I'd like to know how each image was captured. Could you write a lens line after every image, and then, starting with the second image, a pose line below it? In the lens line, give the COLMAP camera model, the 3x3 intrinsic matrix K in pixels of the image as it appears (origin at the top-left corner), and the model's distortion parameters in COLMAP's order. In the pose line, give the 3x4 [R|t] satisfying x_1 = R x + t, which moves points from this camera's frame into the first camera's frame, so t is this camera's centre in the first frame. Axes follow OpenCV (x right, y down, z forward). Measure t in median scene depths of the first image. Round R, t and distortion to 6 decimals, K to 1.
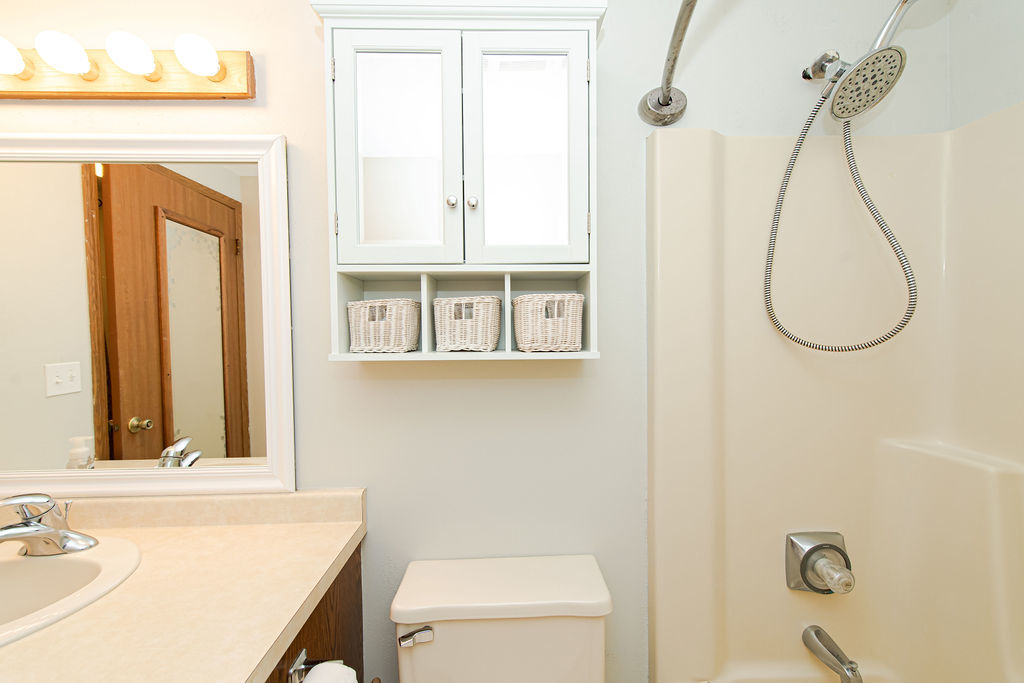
lens RADIAL K [[399.1, 0, 513.2], [0, 399.1, 338.5], [0, 0, 1]] dist [0.011148, -0.005386]
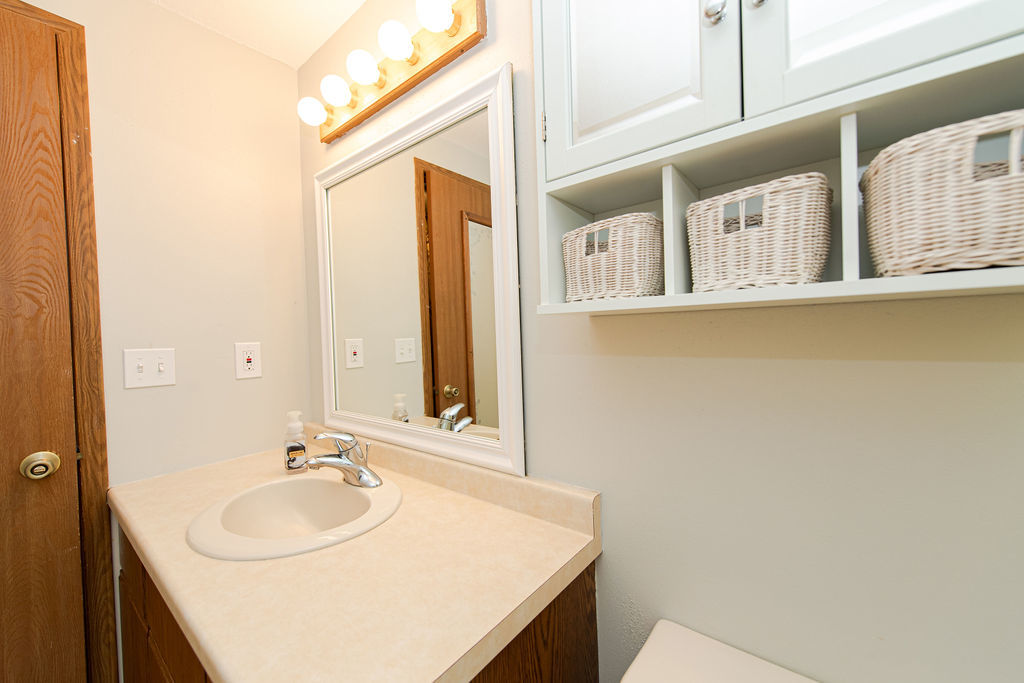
lens RADIAL K [[399.1, 0, 513.2], [0, 399.1, 338.5], [0, 0, 1]] dist [0.011148, -0.005386]
pose [[0.763322, -0.002587, -0.646013, -0.009520], [0.007553, 0.999959, 0.004920, 0.083528], [0.645974, -0.008634, 0.763311, 0.339384]]
